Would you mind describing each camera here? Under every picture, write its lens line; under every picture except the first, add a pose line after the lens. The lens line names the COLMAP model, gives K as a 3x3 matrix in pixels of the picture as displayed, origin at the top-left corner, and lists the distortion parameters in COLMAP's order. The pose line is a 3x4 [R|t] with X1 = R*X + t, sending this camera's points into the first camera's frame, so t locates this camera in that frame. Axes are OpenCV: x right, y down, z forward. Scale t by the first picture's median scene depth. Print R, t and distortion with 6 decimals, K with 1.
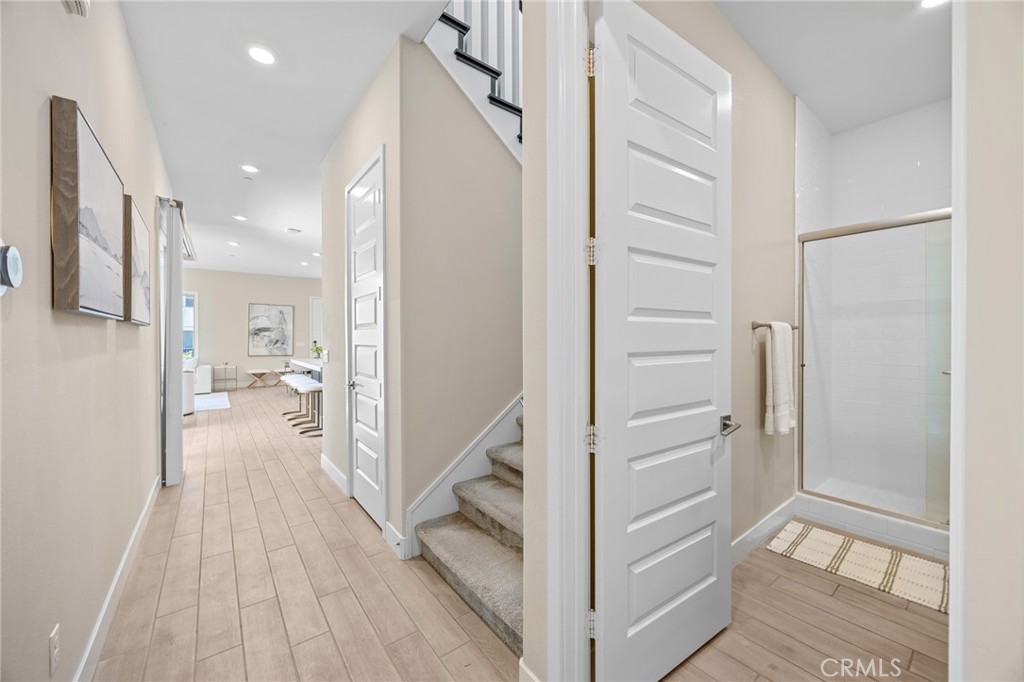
lens RADIAL K [[389.5, 0, 519.0], [0, 389.5, 339.7], [0, 0, 1]] dist [-0.000789, -0.000356]
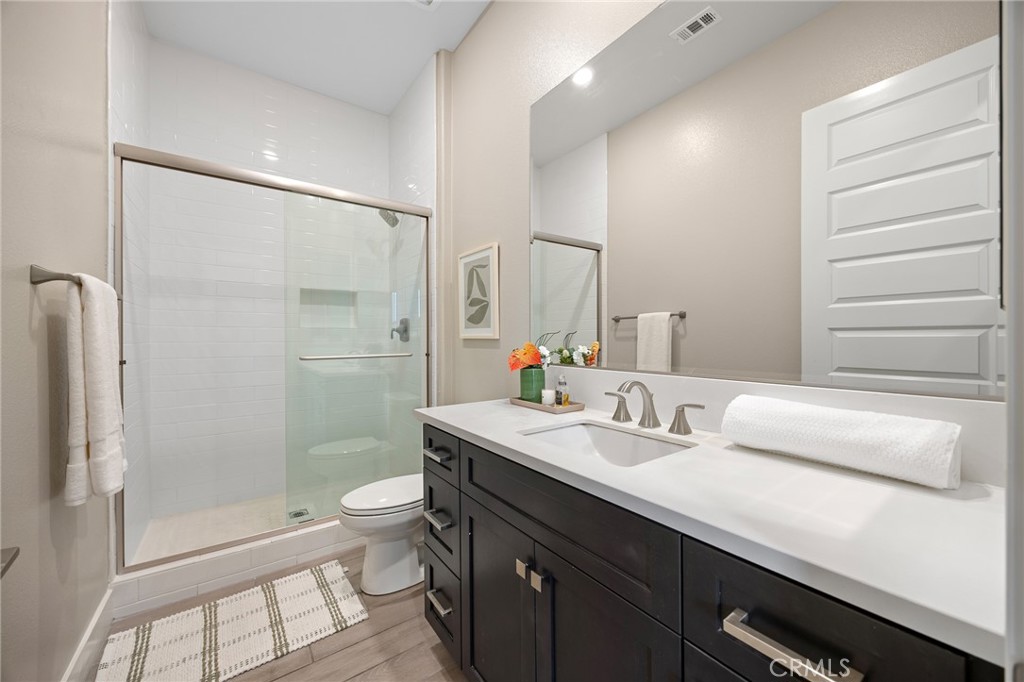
lens RADIAL K [[389.5, 0, 519.0], [0, 389.5, 339.7], [0, 0, 1]] dist [-0.000789, -0.000356]
pose [[0.046502, -0.001834, 0.998917, 0.184704], [0.004310, 0.999989, 0.001635, 0.038766], [-0.998909, 0.004230, 0.046510, 0.426756]]
